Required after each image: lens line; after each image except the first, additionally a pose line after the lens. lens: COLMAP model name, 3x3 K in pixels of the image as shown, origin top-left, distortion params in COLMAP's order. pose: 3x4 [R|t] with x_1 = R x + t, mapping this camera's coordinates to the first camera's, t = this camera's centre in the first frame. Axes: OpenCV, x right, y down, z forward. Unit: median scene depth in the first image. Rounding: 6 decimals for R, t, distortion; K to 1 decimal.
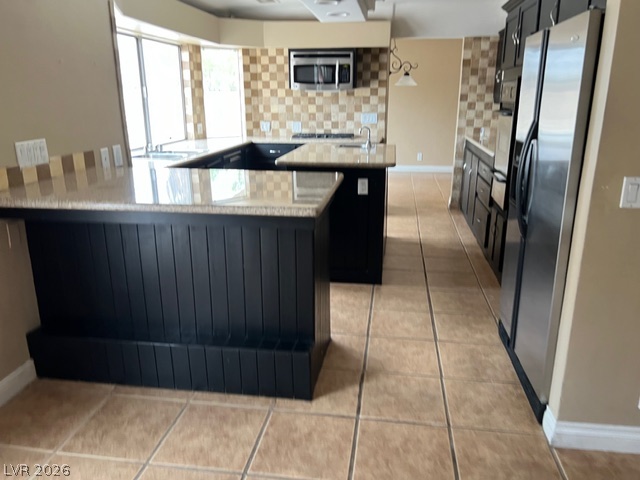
lens RADIAL K [[494.1, 0, 320.0], [0, 494.1, 240.0], [0, 0, 1]] dist [0.079282, -0.093145]
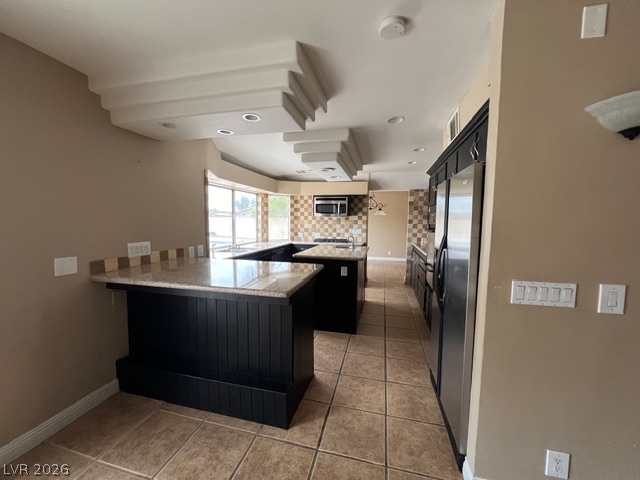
lens RADIAL K [[256.8, 0, 315.7], [0, 256.8, 241.0], [0, 0, 1]] dist [-0.000856, 0.000217]
pose [[0.993862, 0.018527, -0.109065, 0.099043], [-0.040084, 0.979193, -0.198931, -0.039477], [0.103110, 0.202082, 0.973926, 0.159313]]
